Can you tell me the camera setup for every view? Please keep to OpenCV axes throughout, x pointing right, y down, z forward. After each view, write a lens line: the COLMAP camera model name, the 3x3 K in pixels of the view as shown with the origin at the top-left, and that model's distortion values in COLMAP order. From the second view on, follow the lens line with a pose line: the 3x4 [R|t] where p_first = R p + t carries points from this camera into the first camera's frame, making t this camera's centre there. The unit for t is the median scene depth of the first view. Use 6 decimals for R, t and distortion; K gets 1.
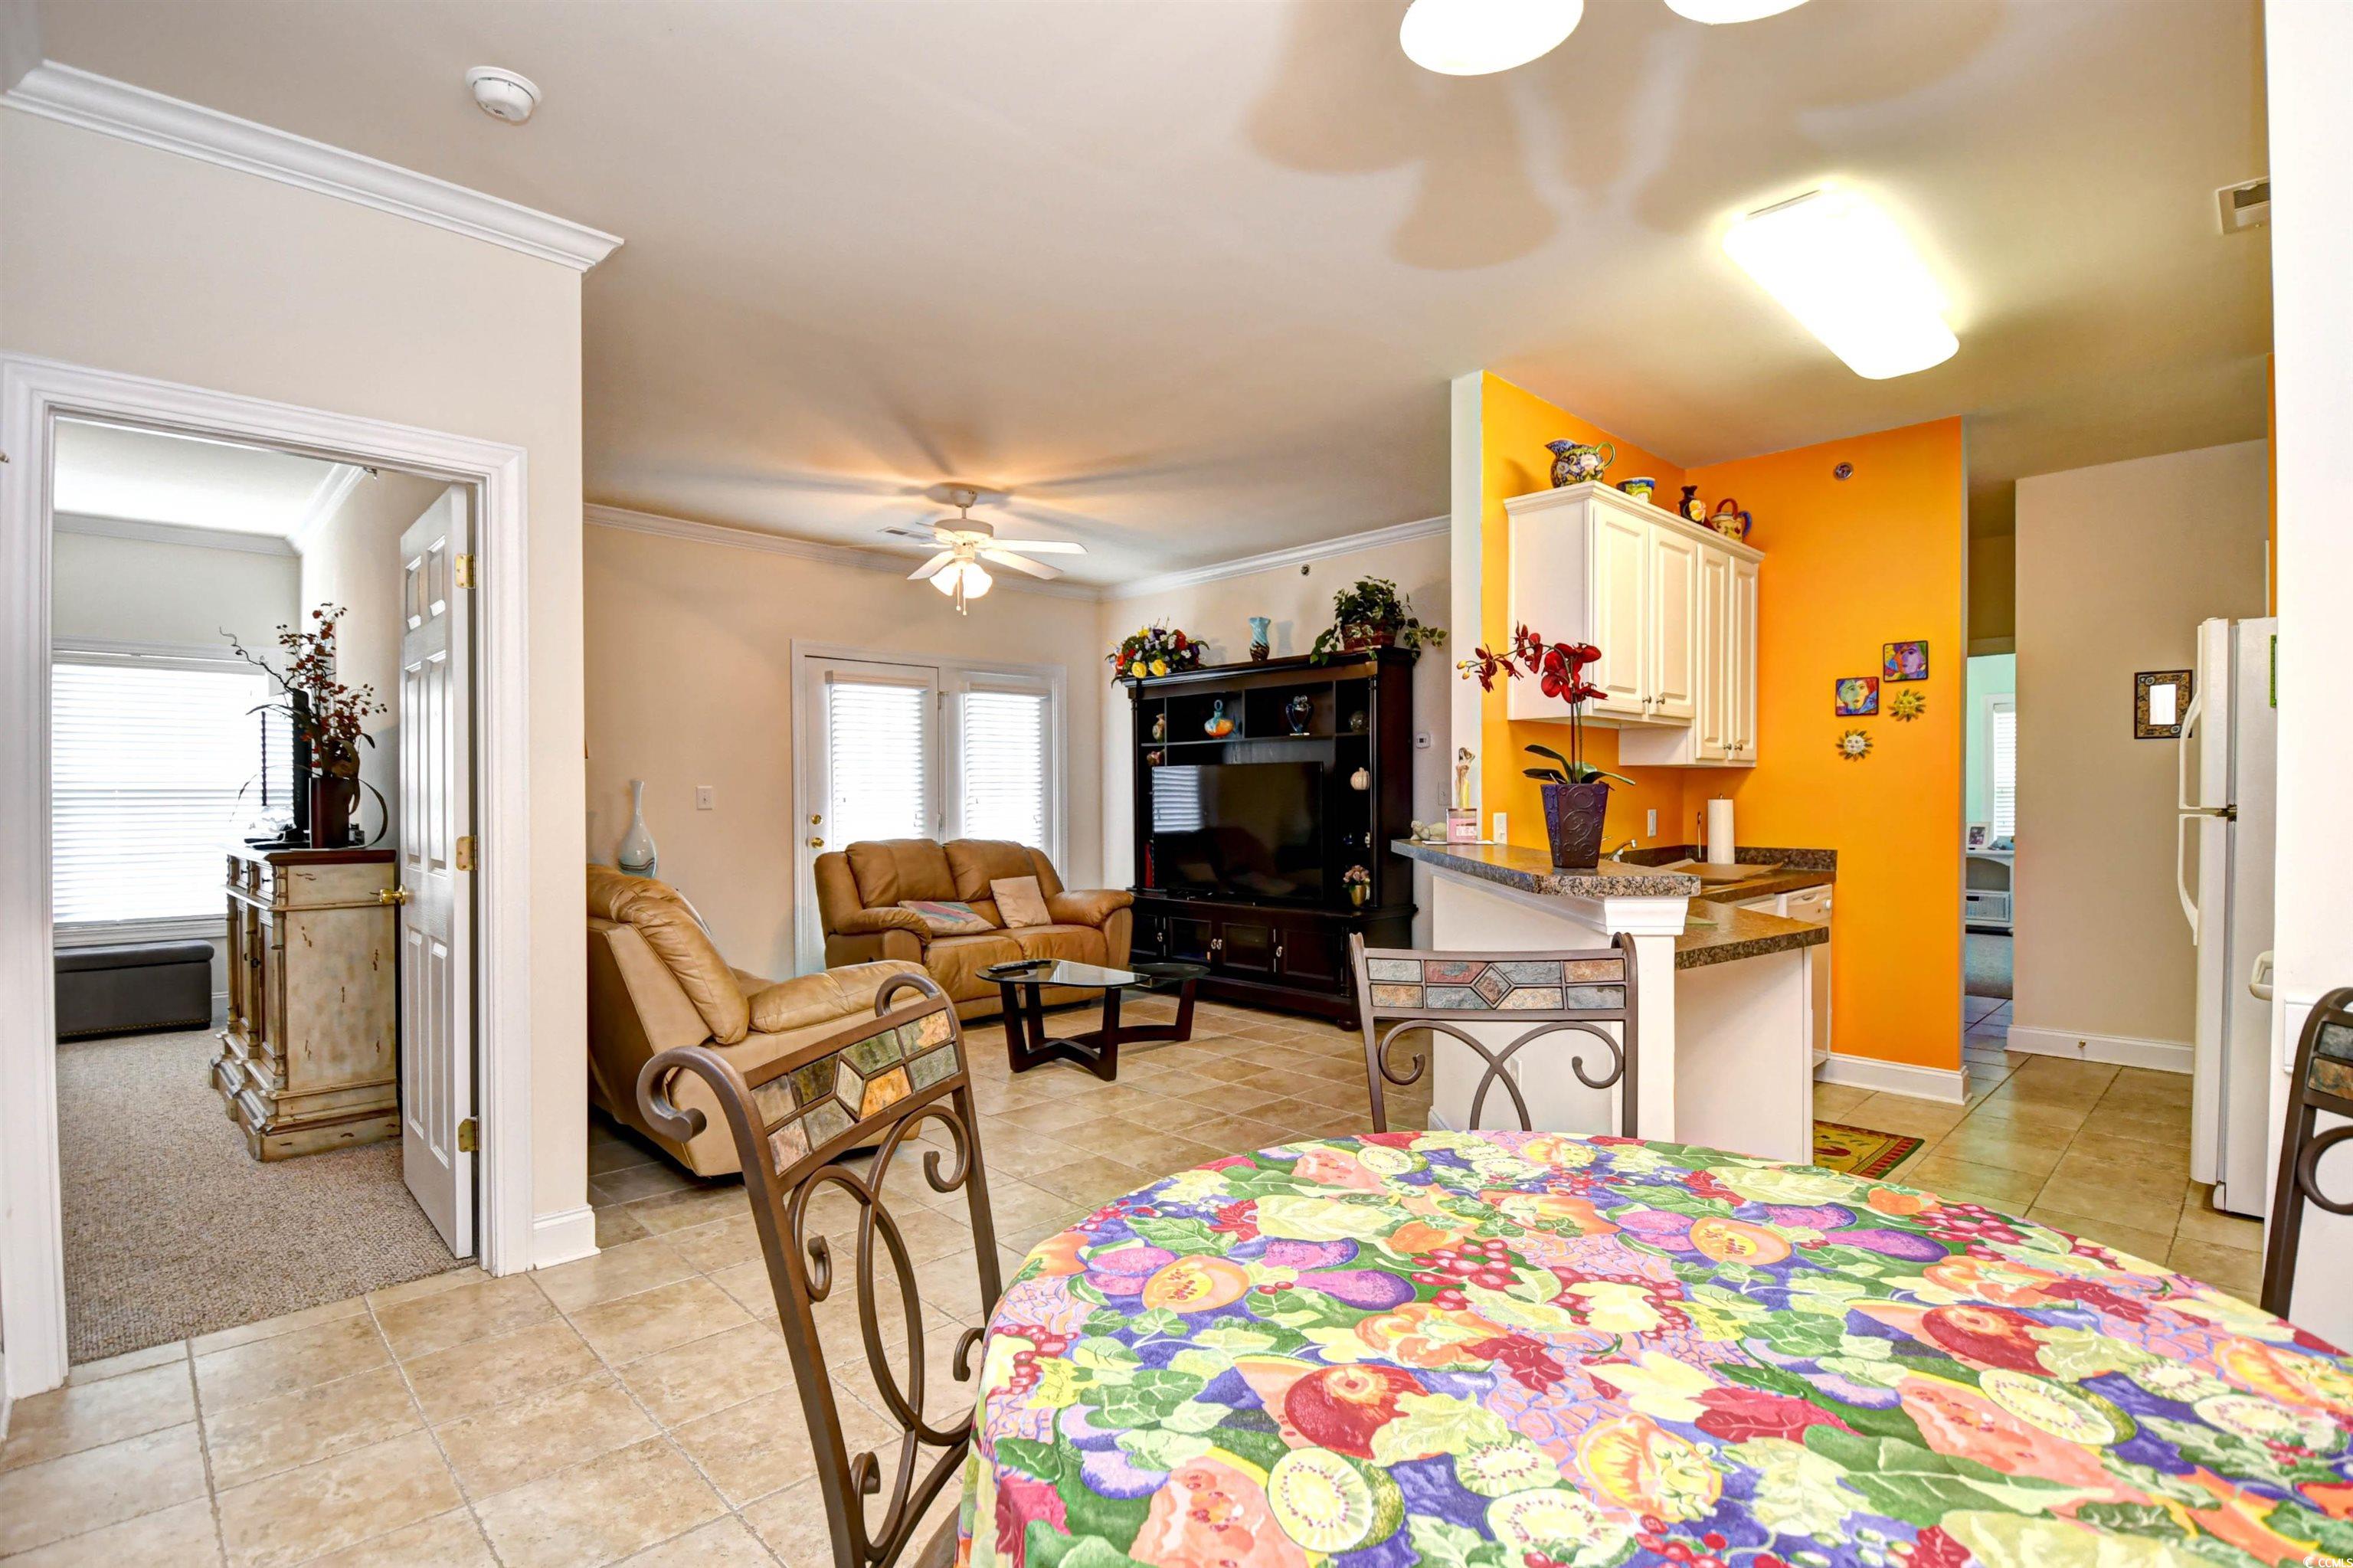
lens RADIAL K [[1124.7, 0, 1164.2], [0, 1124.7, 801.2], [0, 0, 1]] dist [-0.004453, -0.006478]
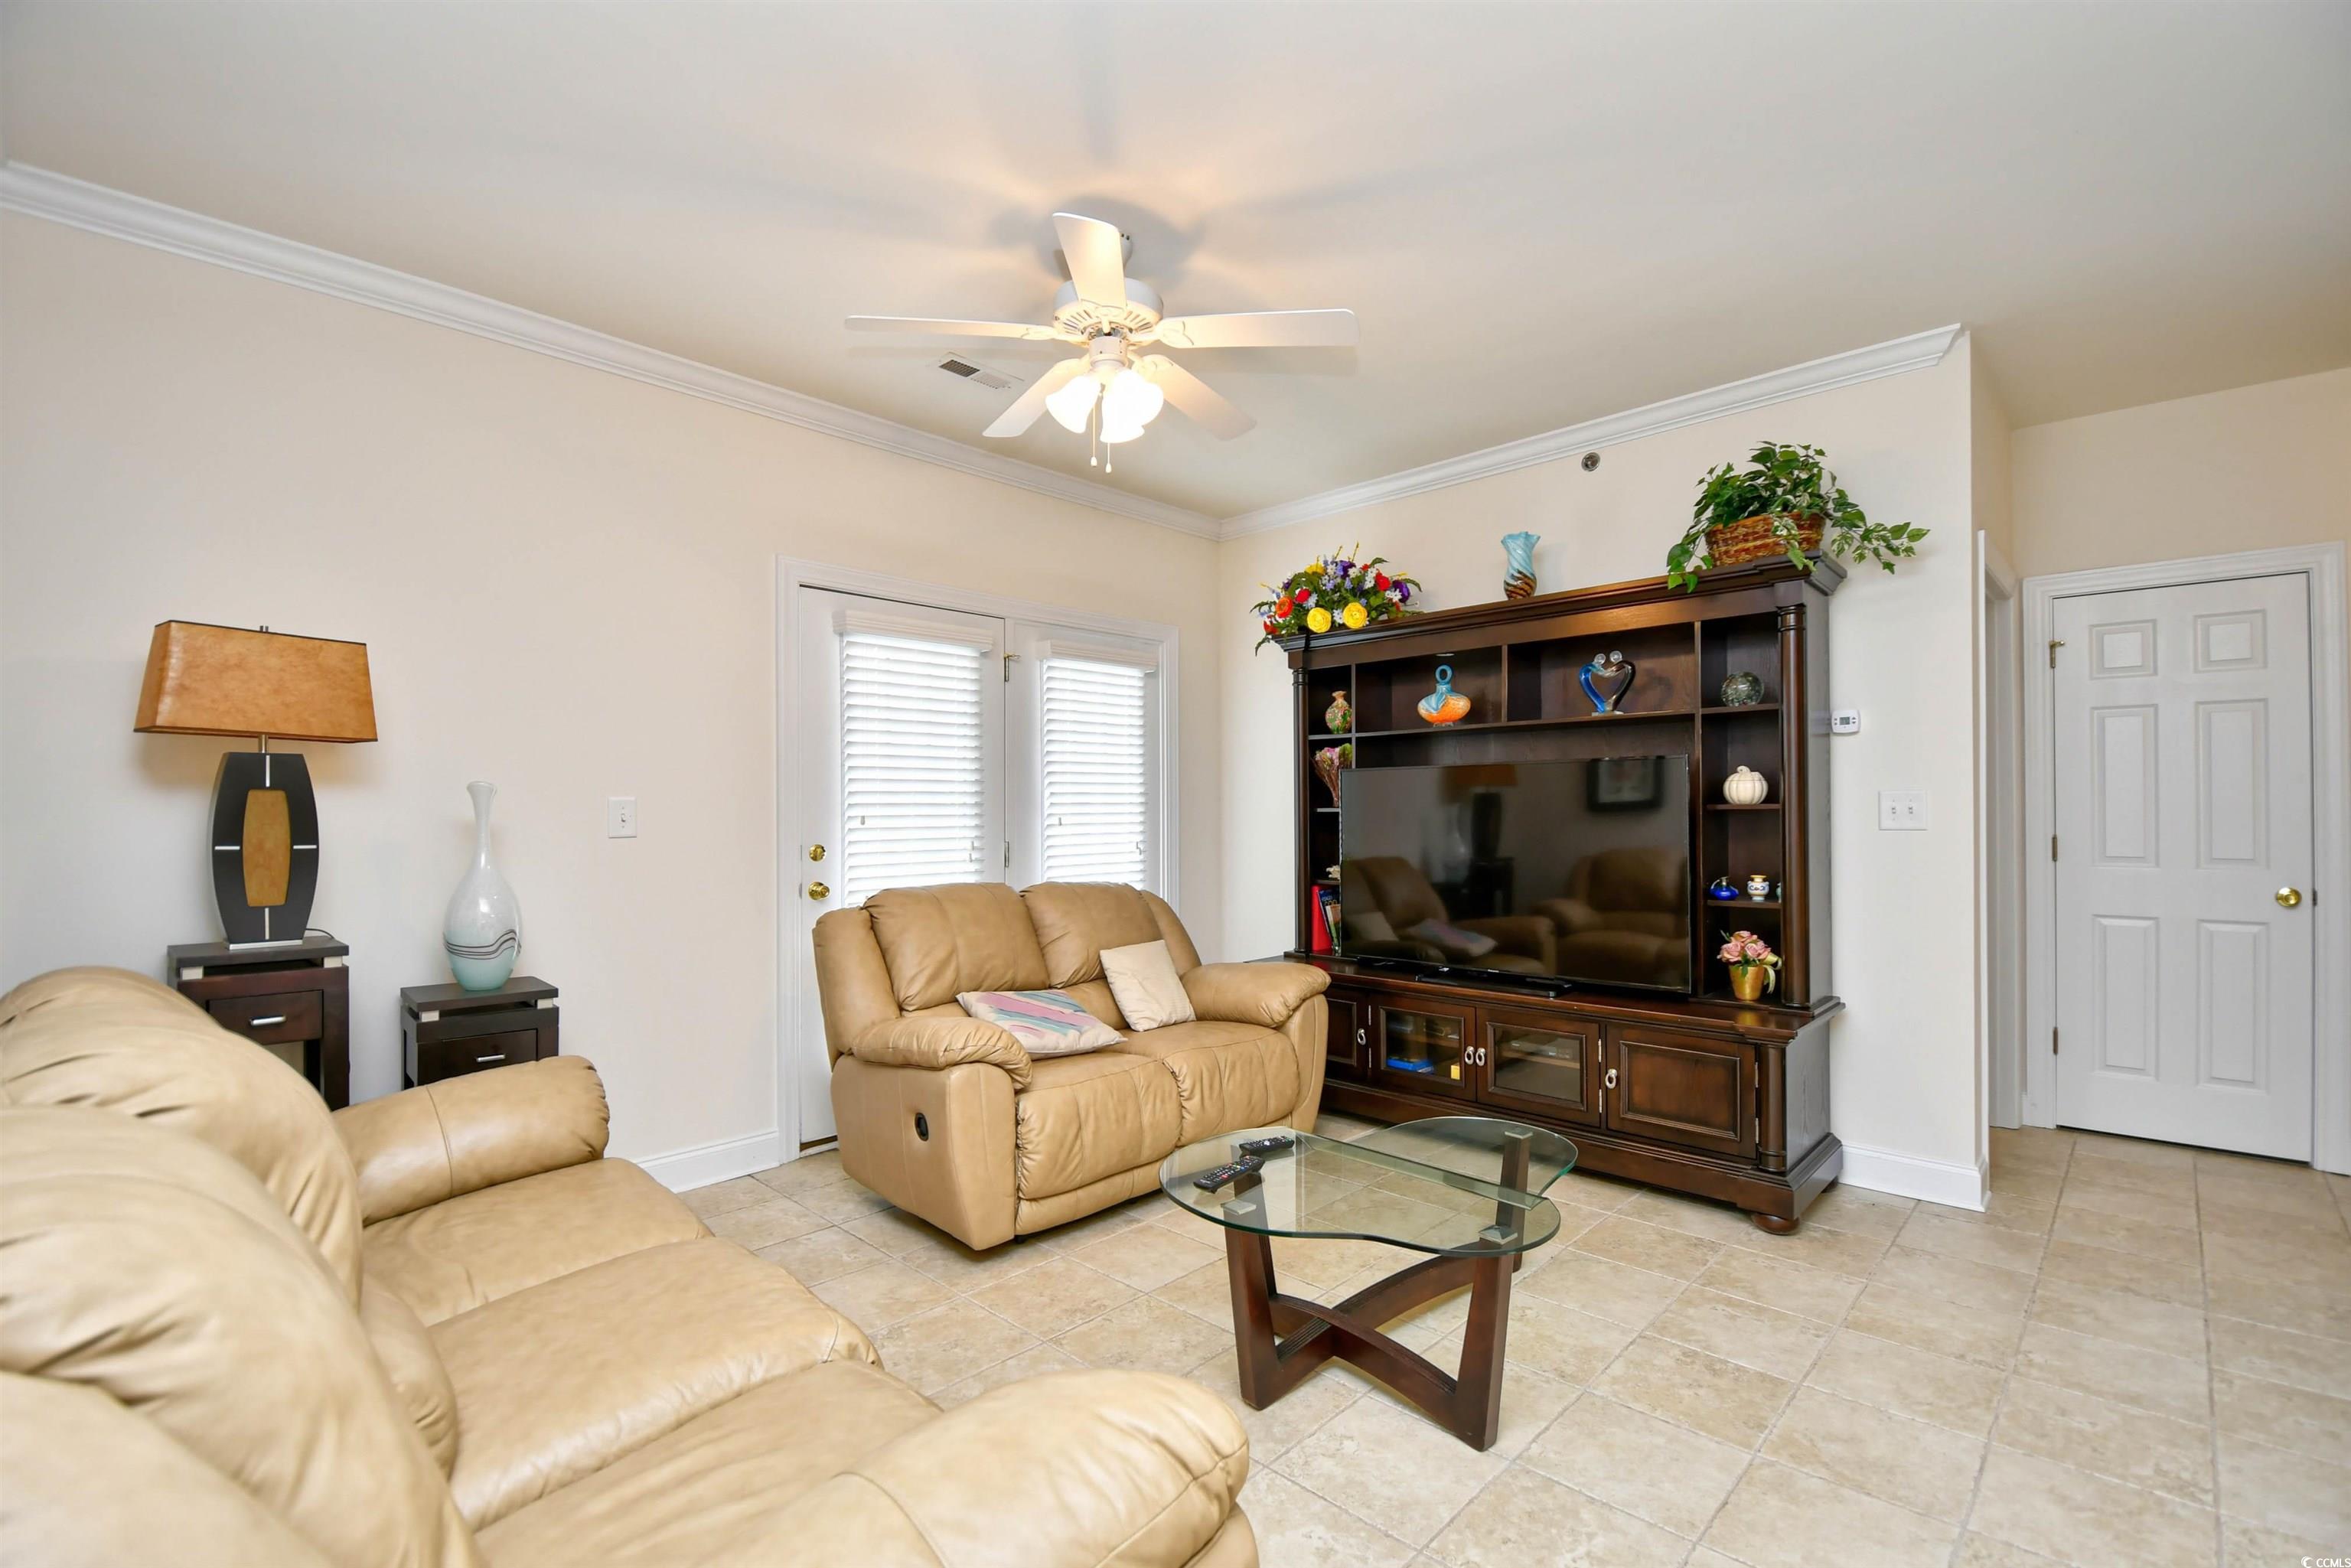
lens RADIAL K [[1038.0, 0, 1161.2], [0, 1038.0, 795.7], [0, 0, 1]] dist [-0.011641, -0.004426]
pose [[0.999478, 0.000491, 0.032308, -0.137085], [0.000323, 0.999682, -0.025202, -0.000173], [-0.032310, 0.025200, 0.999160, 0.421151]]
